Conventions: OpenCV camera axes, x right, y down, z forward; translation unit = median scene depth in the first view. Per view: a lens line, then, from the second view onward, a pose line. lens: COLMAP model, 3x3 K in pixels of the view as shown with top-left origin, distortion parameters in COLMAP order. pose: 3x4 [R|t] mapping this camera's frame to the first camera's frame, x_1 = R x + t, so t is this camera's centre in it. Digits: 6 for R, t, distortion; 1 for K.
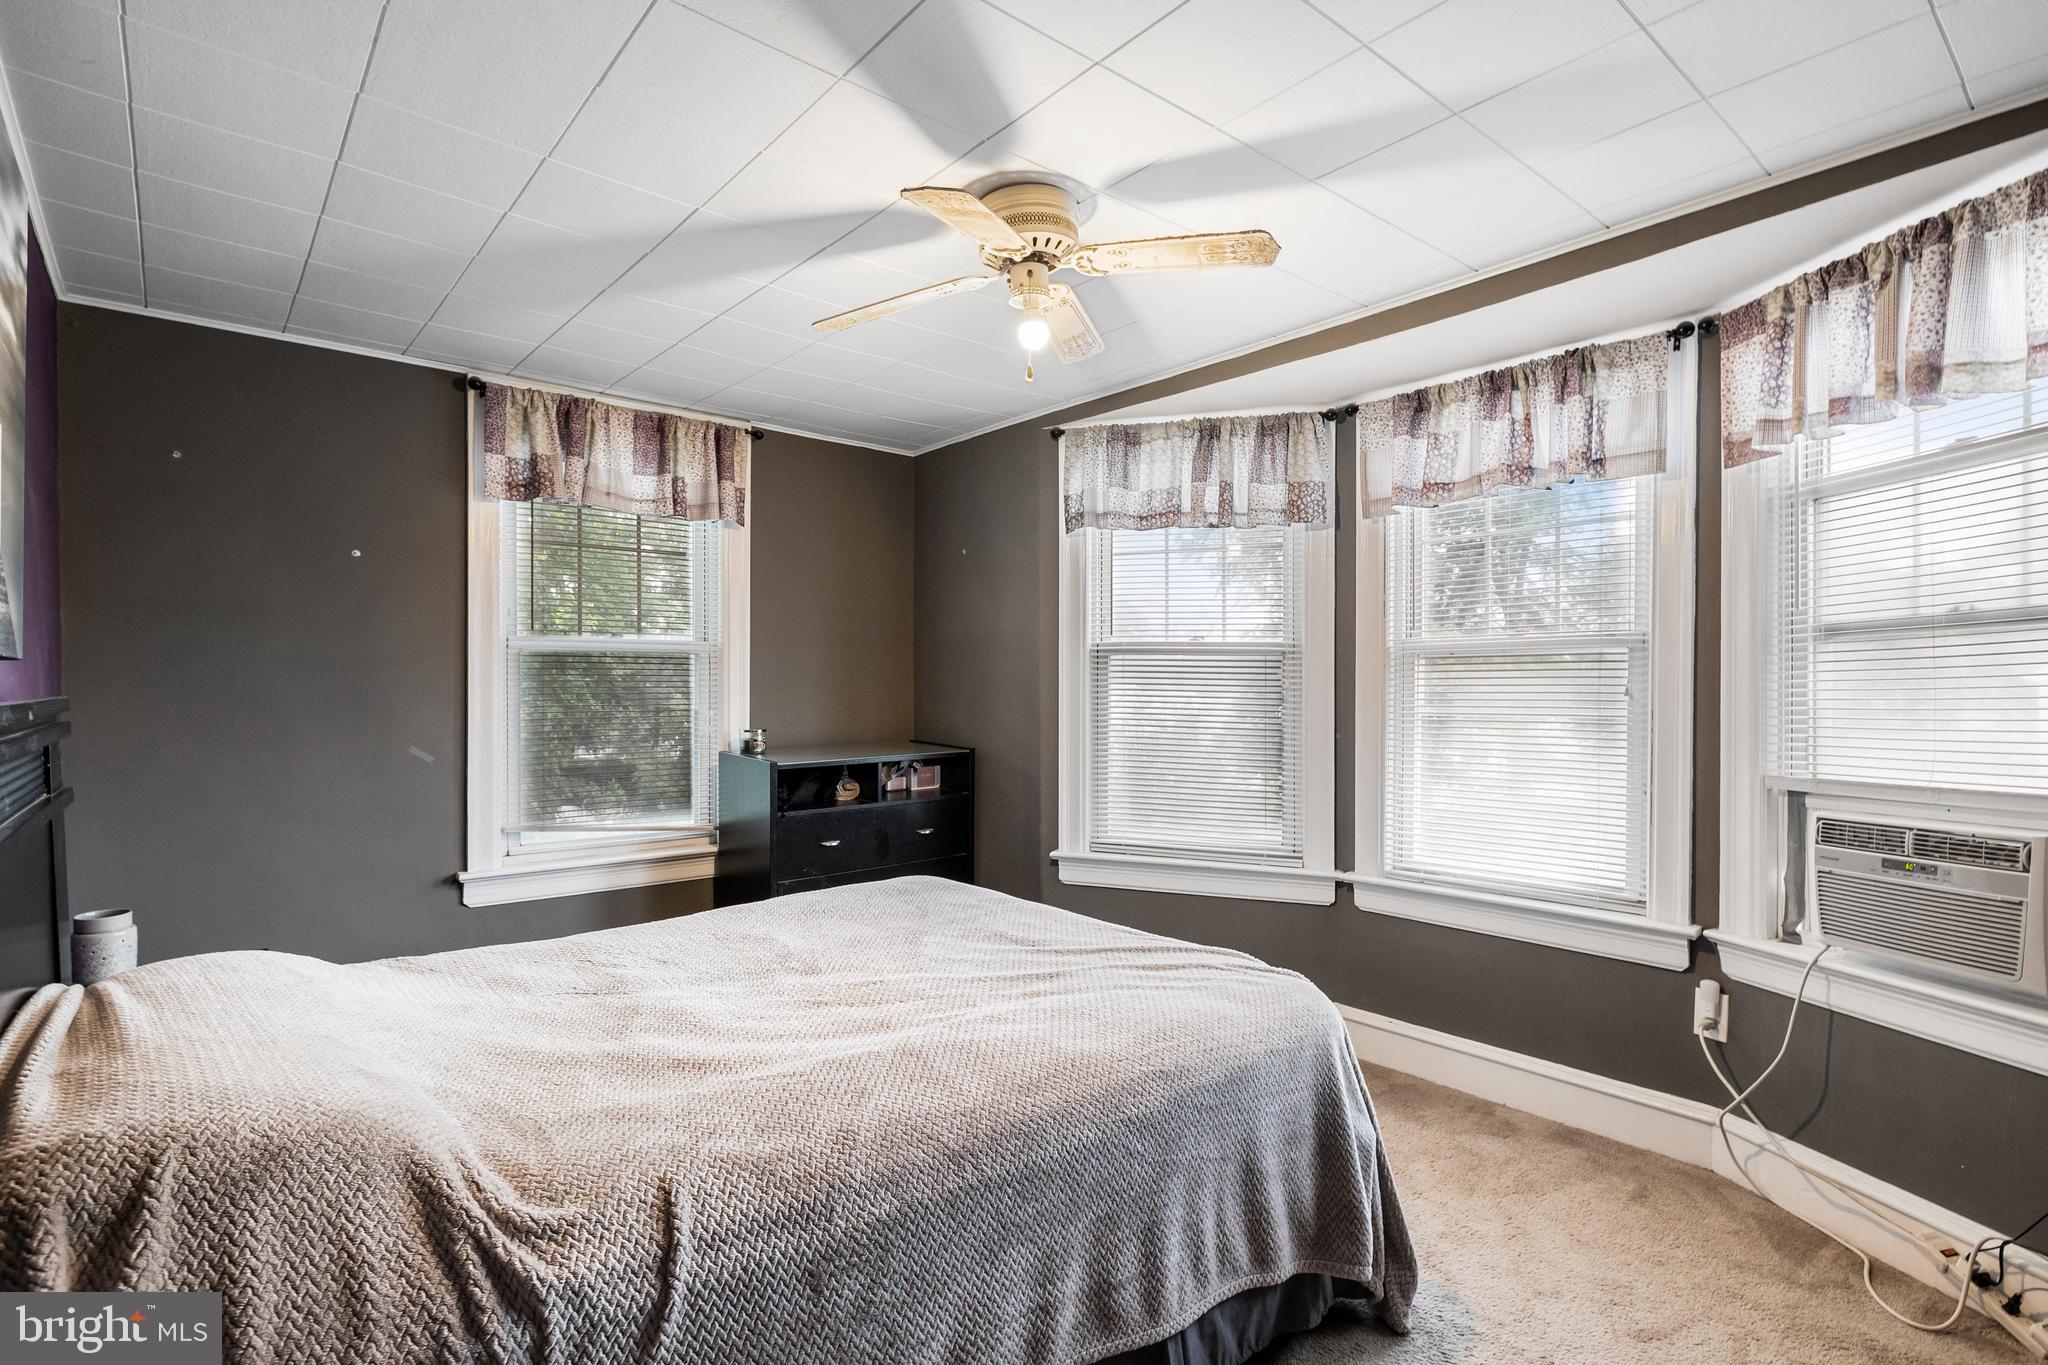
lens RADIAL K [[1004.1, 0, 1024.0], [0, 1004.1, 682.5], [0, 0, 1]] dist [0.001183, 0.000394]
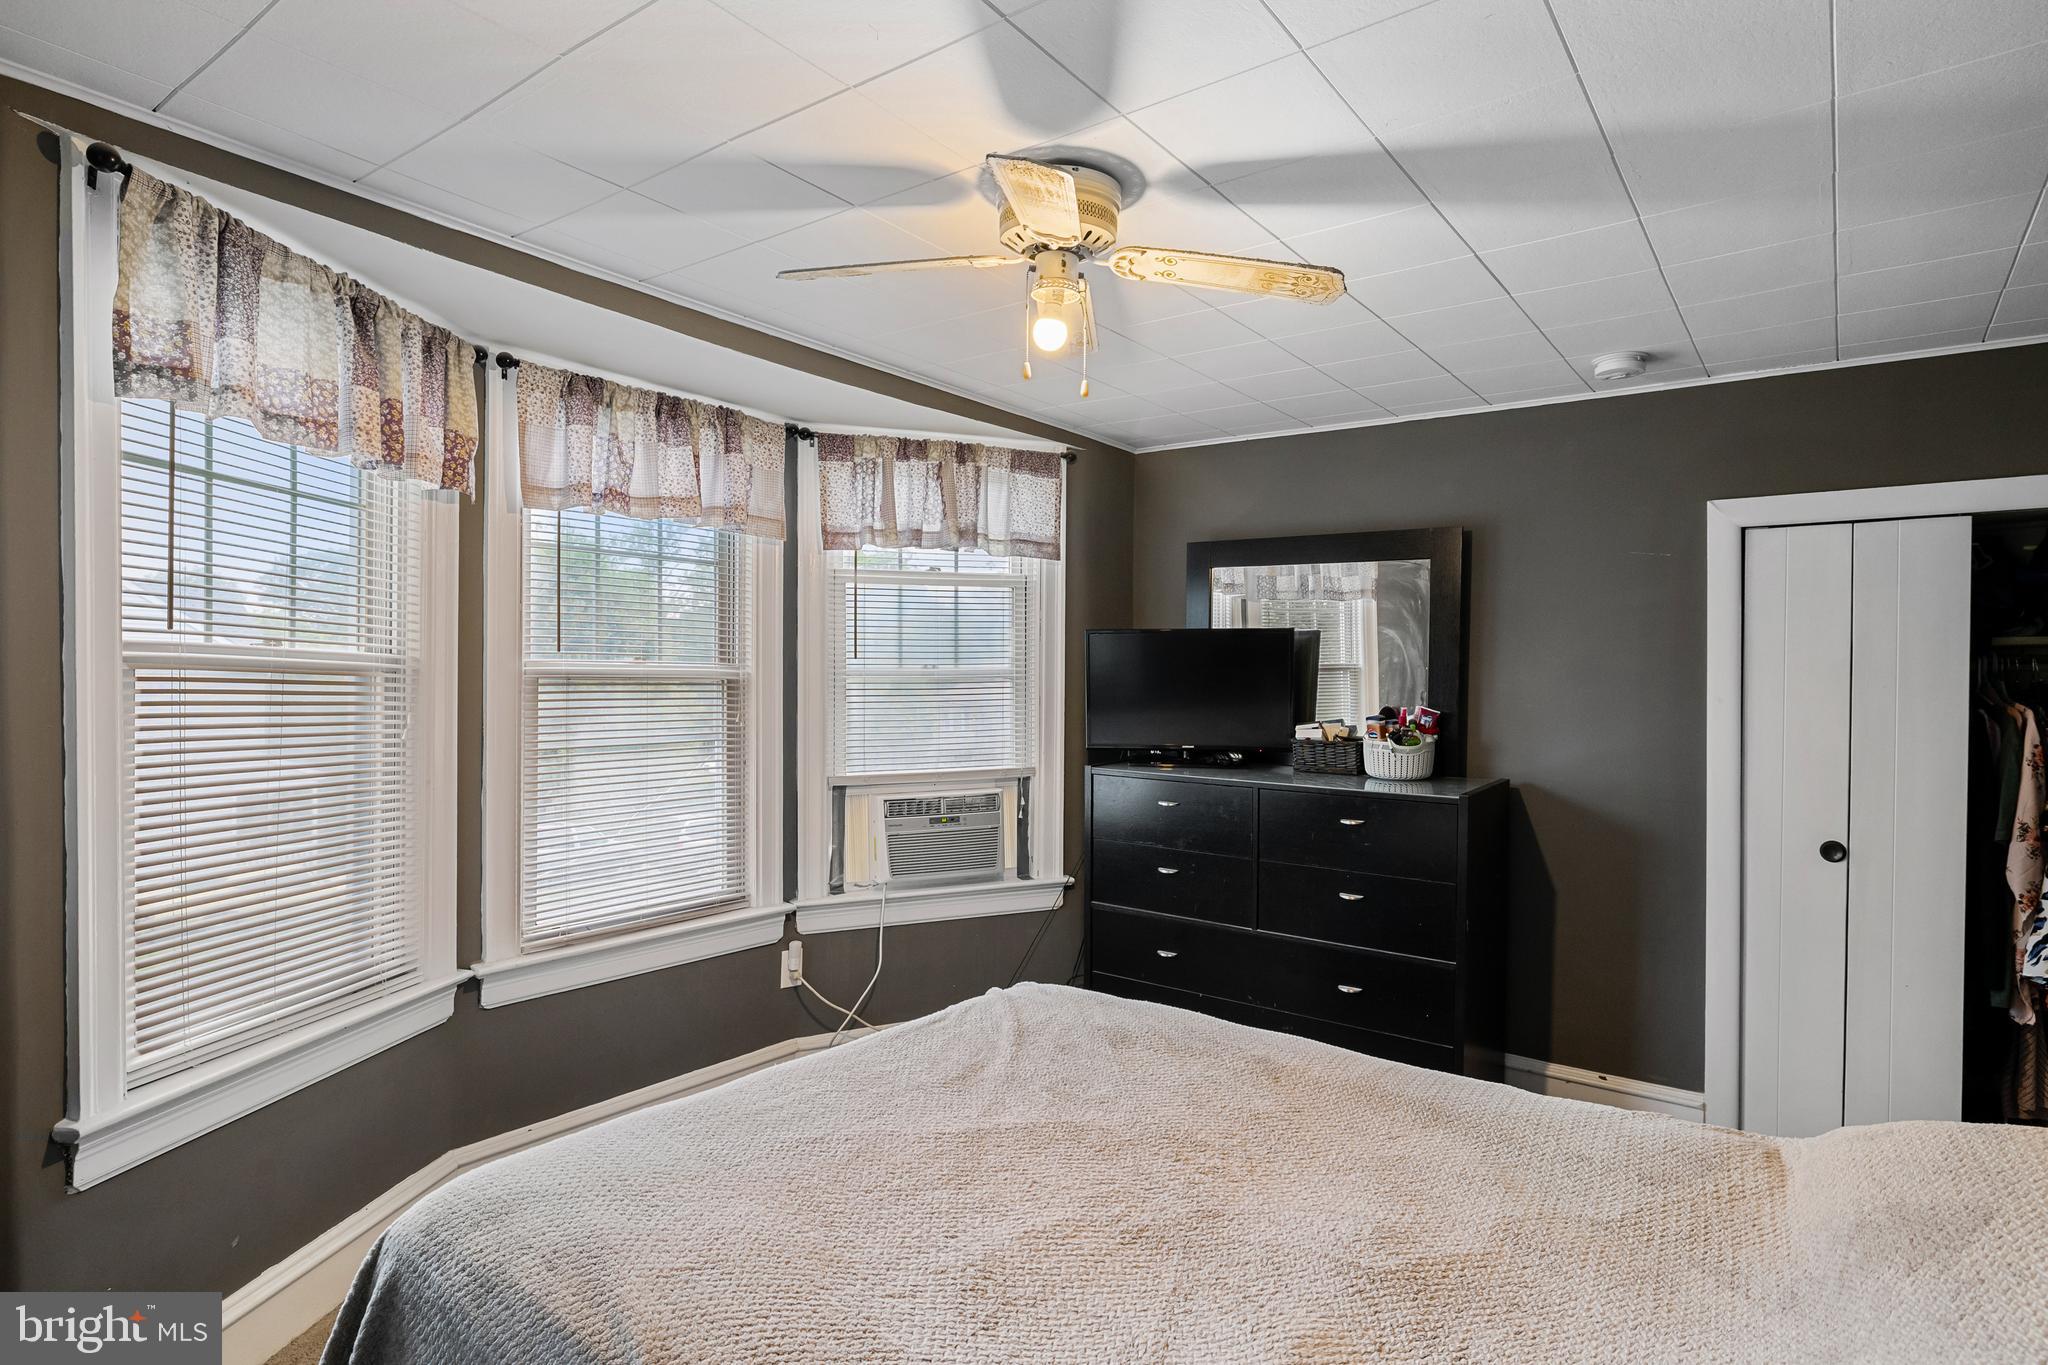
lens RADIAL K [[1094.6, 0, 1024.0], [0, 1094.6, 682.5], [0, 0, 1]] dist [-0.003587, -0.000489]
pose [[-0.225503, 0.000521, 0.974242, -0.674672], [-0.011127, 0.999933, -0.003110, -0.030850], [-0.974179, -0.011542, -0.225482, 0.928567]]
